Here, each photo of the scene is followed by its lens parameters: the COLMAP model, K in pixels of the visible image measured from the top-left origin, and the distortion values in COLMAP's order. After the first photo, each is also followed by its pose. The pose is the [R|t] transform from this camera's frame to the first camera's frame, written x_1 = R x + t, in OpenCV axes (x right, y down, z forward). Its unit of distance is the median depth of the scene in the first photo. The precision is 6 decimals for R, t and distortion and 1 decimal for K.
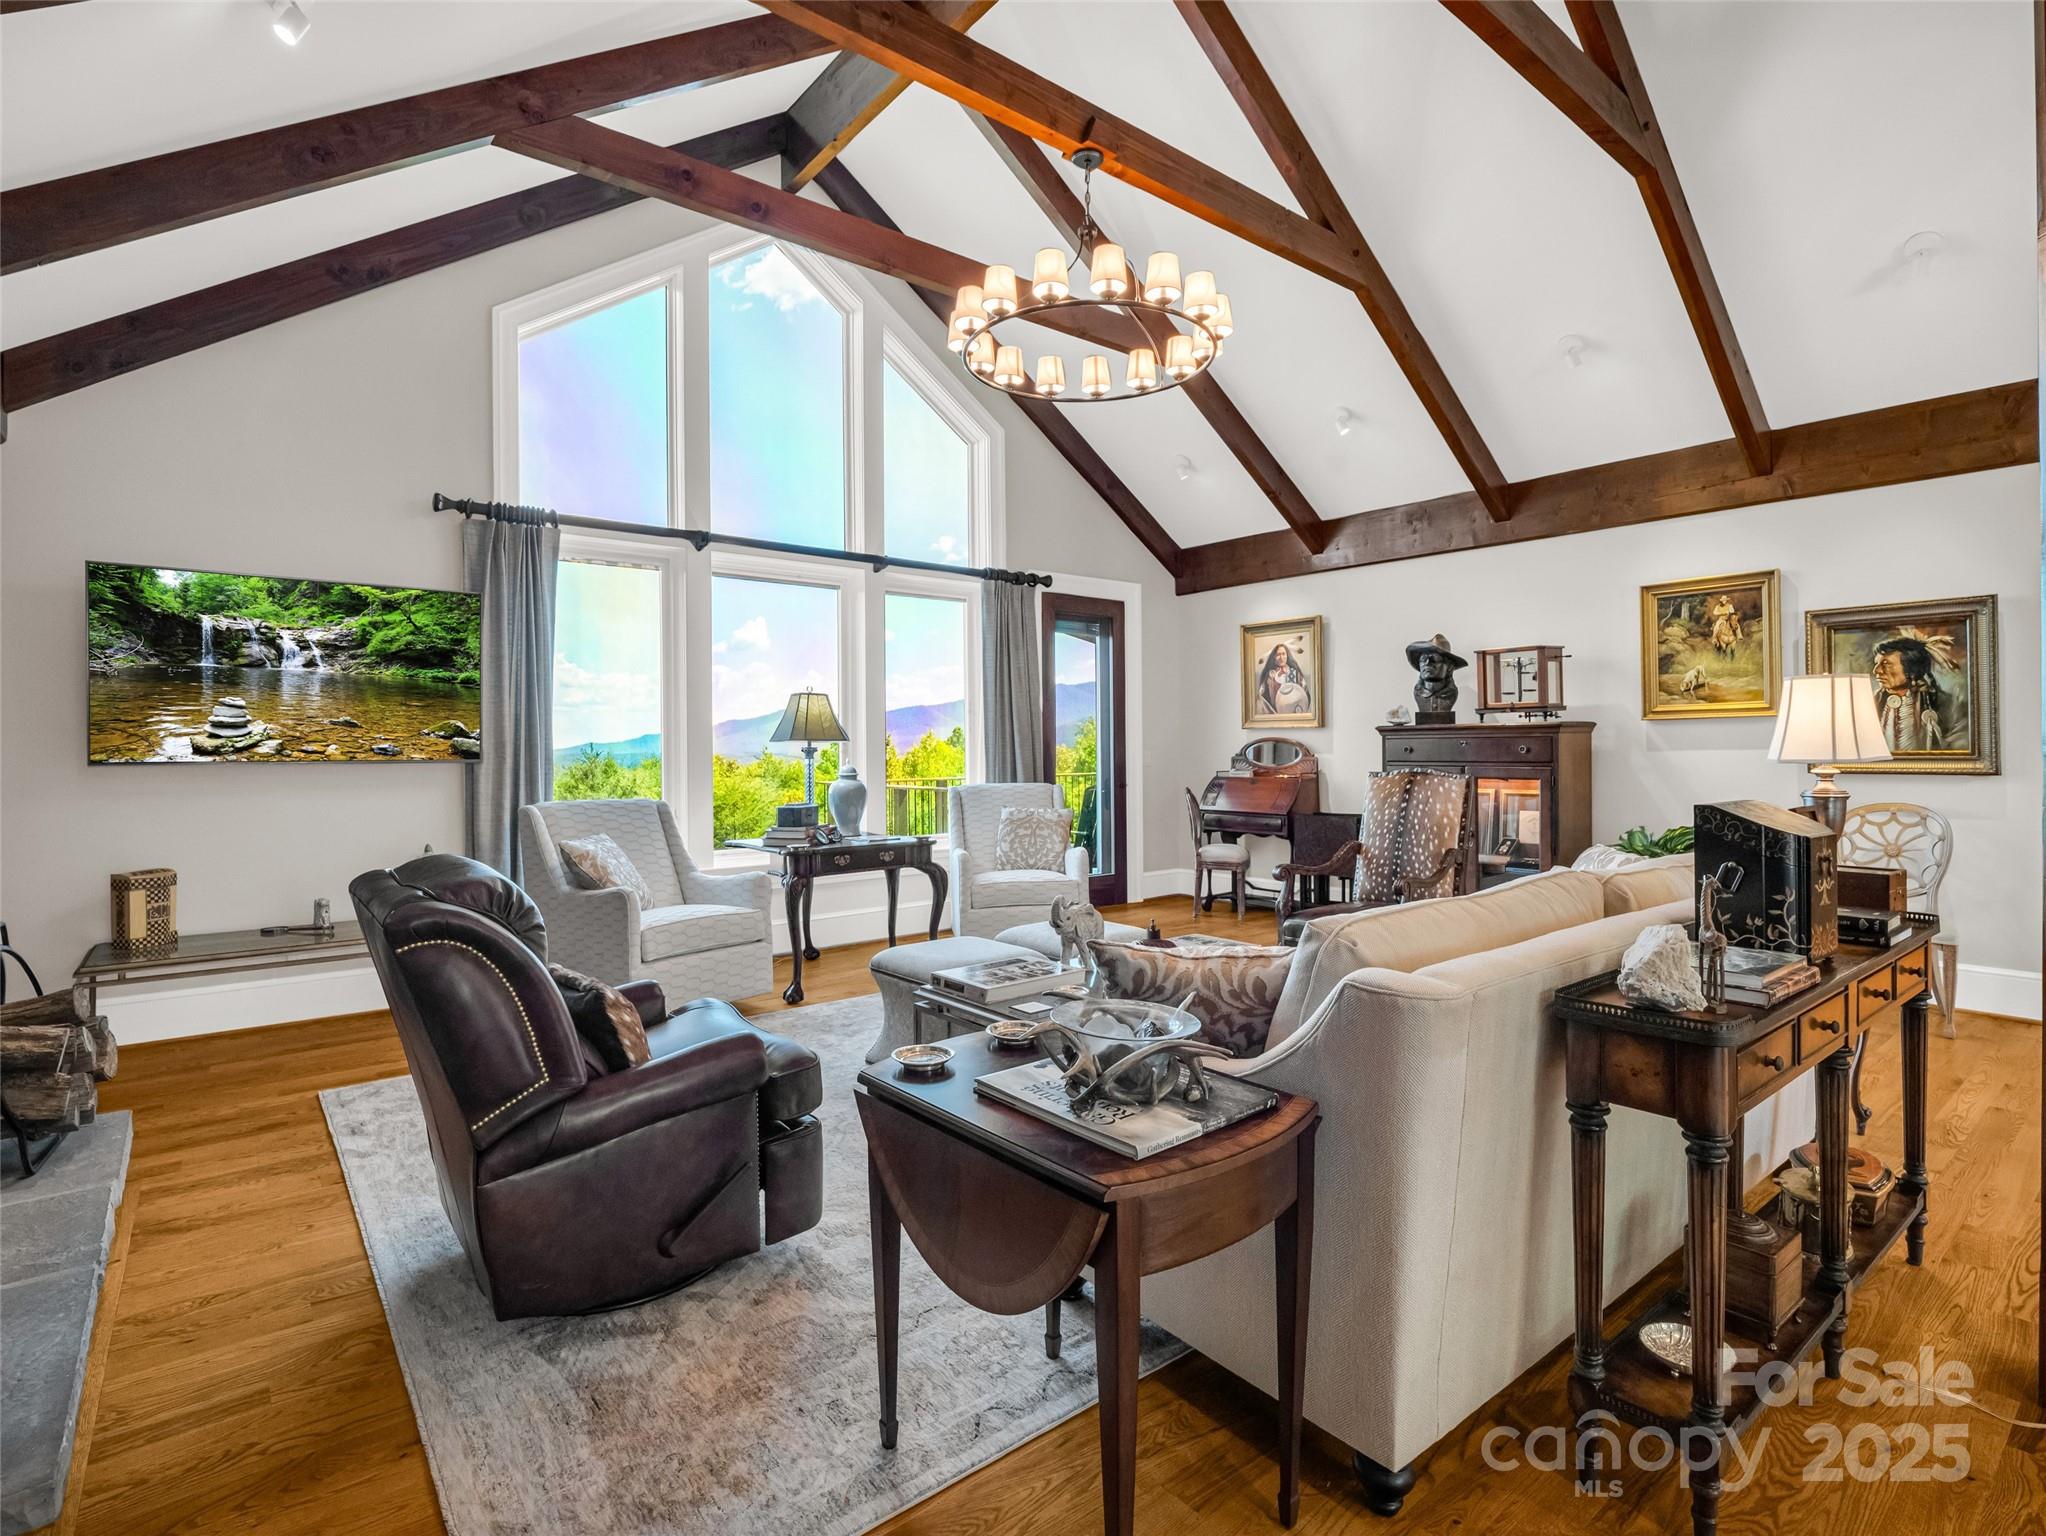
lens RADIAL K [[1004.3, 0, 1019.4], [0, 1004.3, 750.9], [0, 0, 1]] dist [-0.002654, -0.007065]
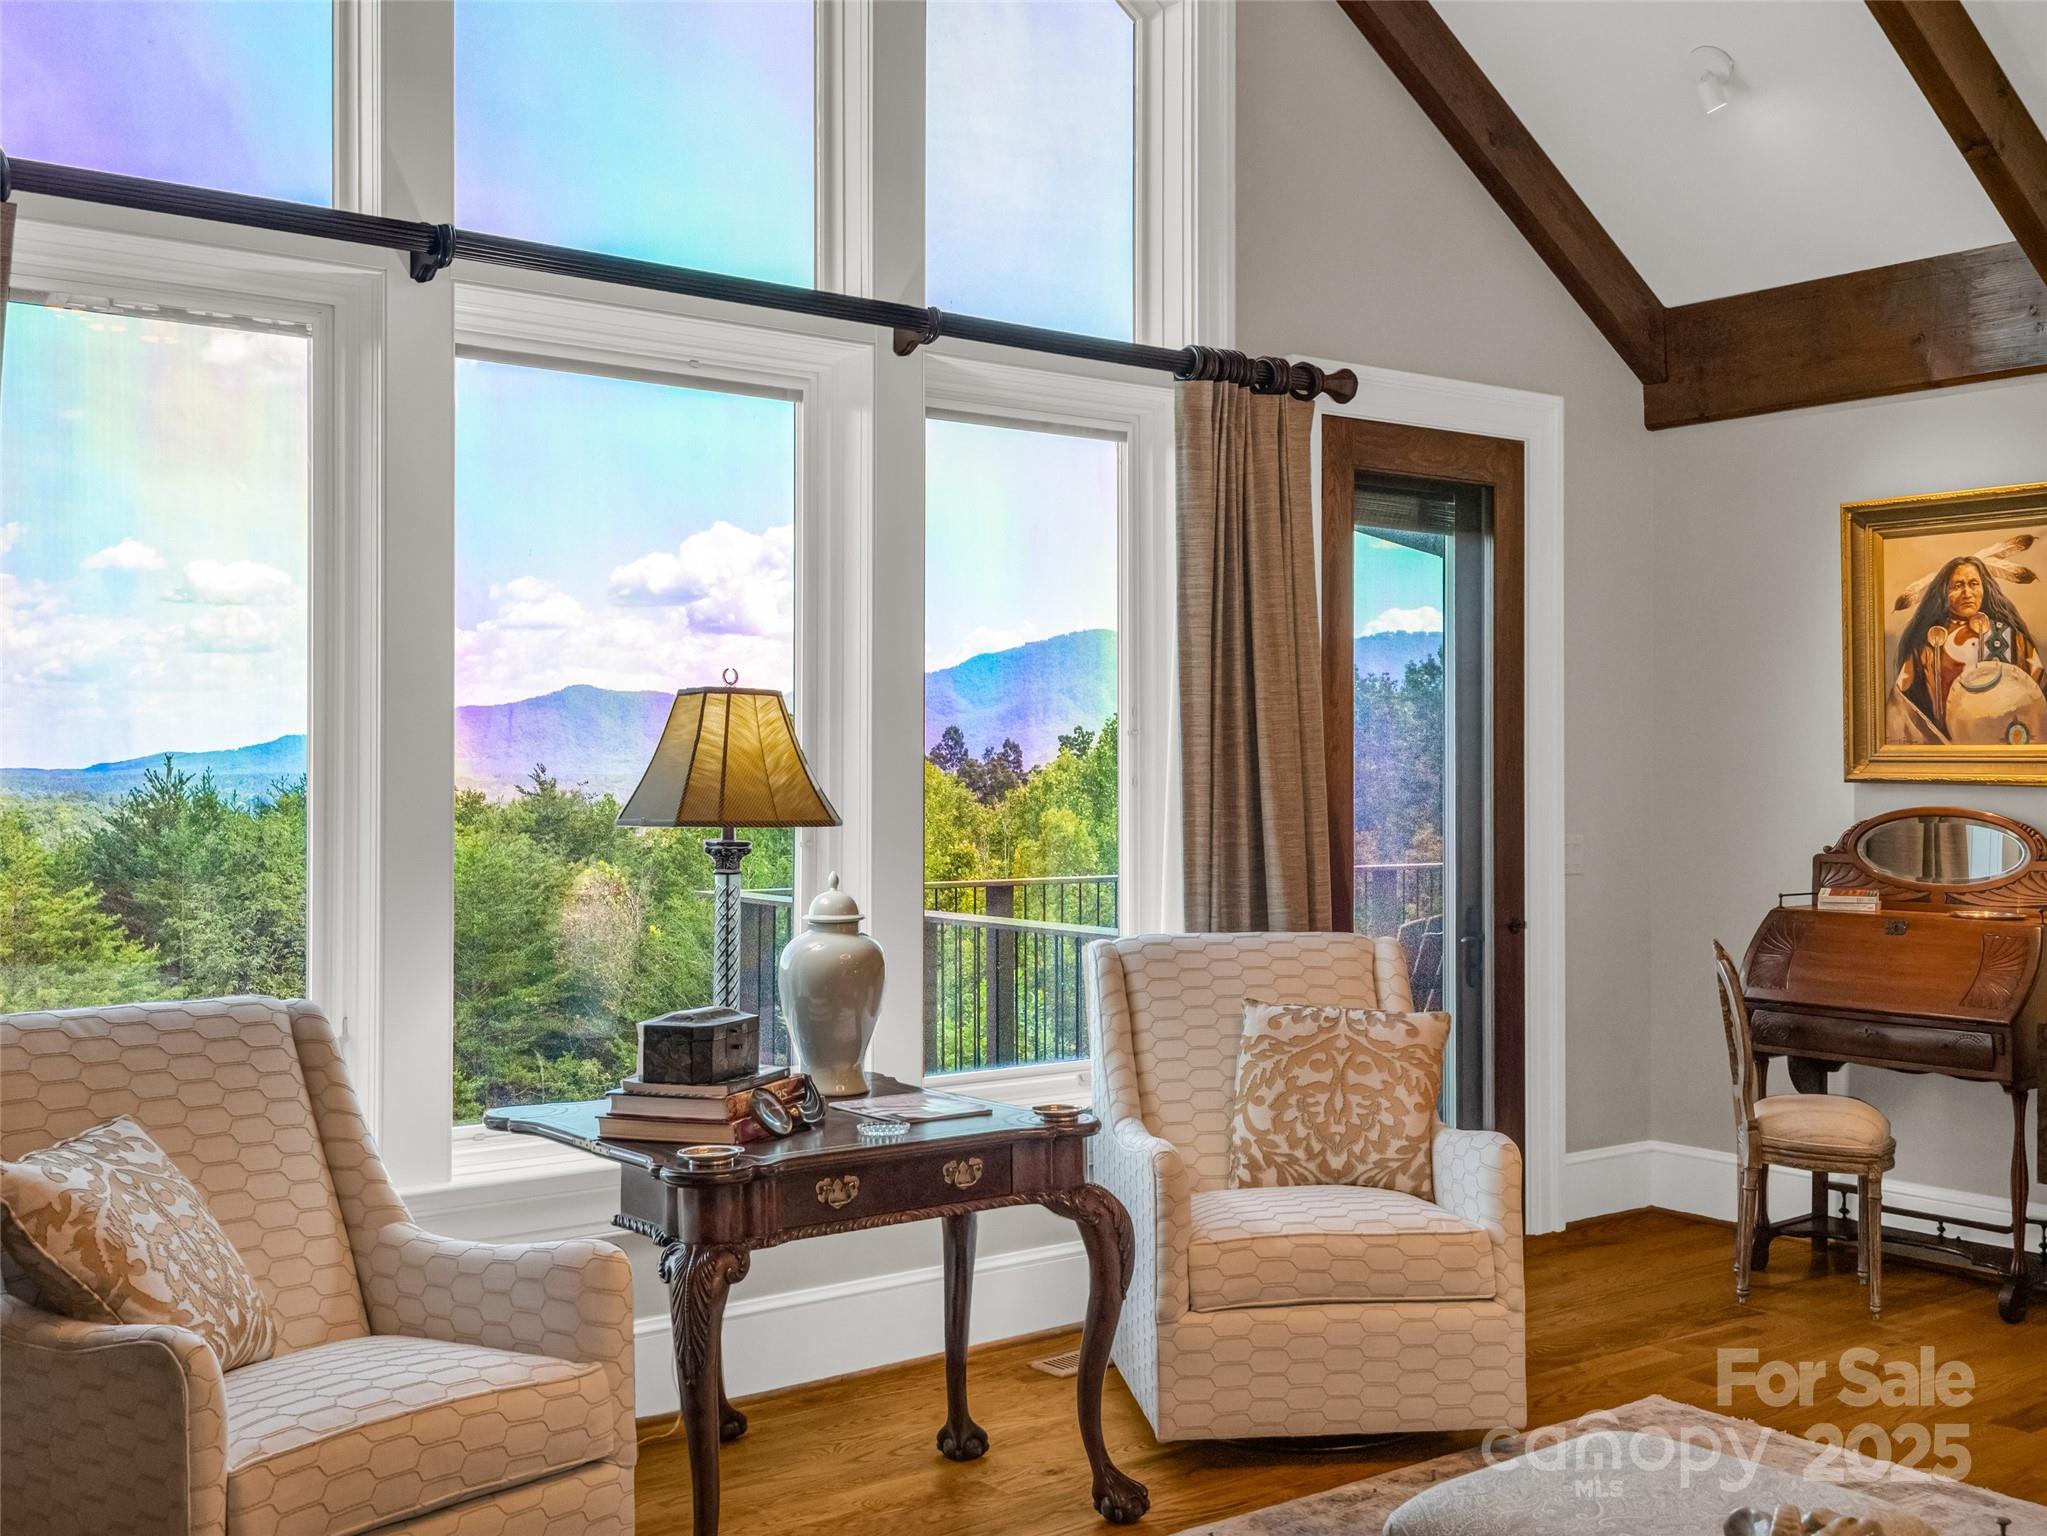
lens RADIAL K [[2140.2, 0, 1055.8], [0, 2140.2, 758.4], [0, 0, 1]] dist [0.006214, 0.005643]
pose [[0.999906, 0.007957, -0.011126, -0.077288], [-0.008065, 0.999920, -0.009749, -0.023989], [0.011047, 0.009838, 0.999891, 0.226086]]
